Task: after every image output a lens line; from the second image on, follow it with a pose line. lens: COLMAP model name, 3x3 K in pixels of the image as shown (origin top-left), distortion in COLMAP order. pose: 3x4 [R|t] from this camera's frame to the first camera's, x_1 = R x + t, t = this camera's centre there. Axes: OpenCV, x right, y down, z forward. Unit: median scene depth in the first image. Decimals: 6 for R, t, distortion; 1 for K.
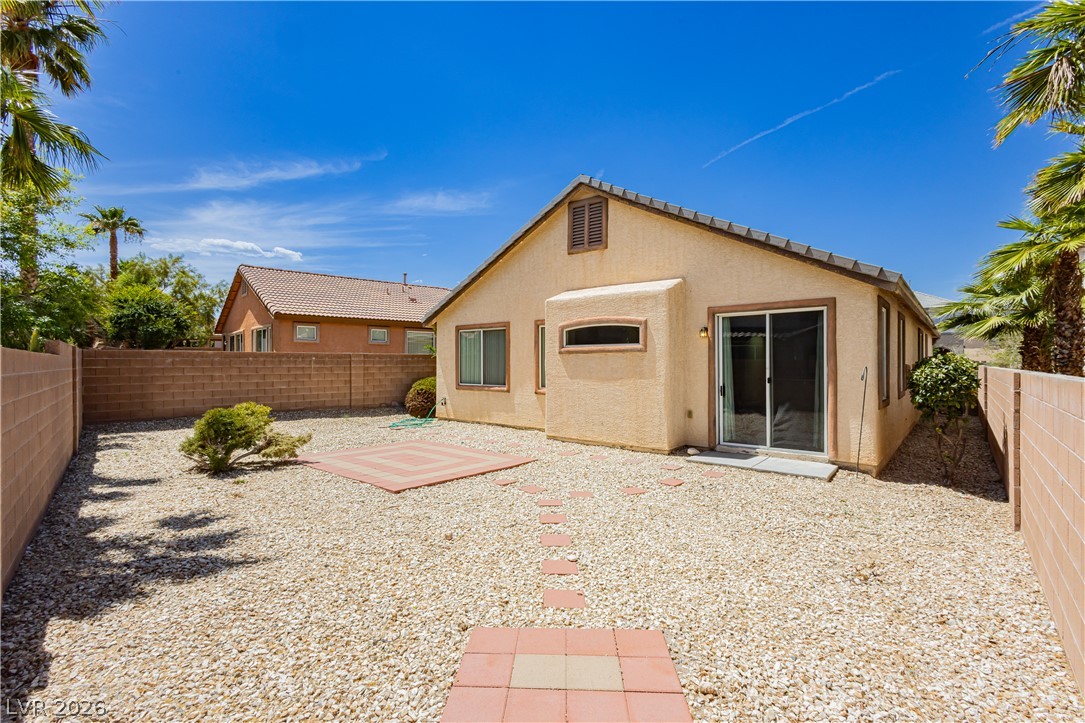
lens RADIAL K [[503.4, 0, 552.8], [0, 503.4, 360.2], [0, 0, 1]] dist [0.004098, -0.000450]
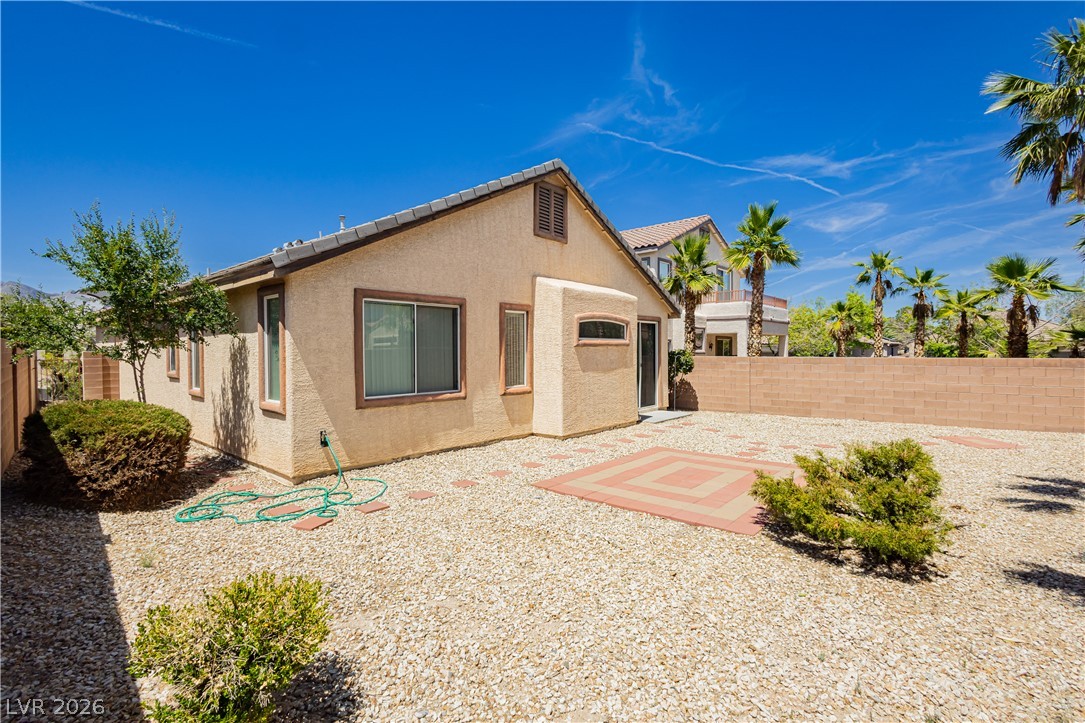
lens RADIAL K [[503.4, 0, 584.4], [0, 503.4, 358.3], [0, 0, 1]] dist [0.004098, -0.000450]
pose [[-0.011144, -0.018840, 0.999760, -0.846035], [-0.002819, 0.999819, 0.018810, -0.007577], [-0.999934, -0.002609, -0.011195, 0.896478]]
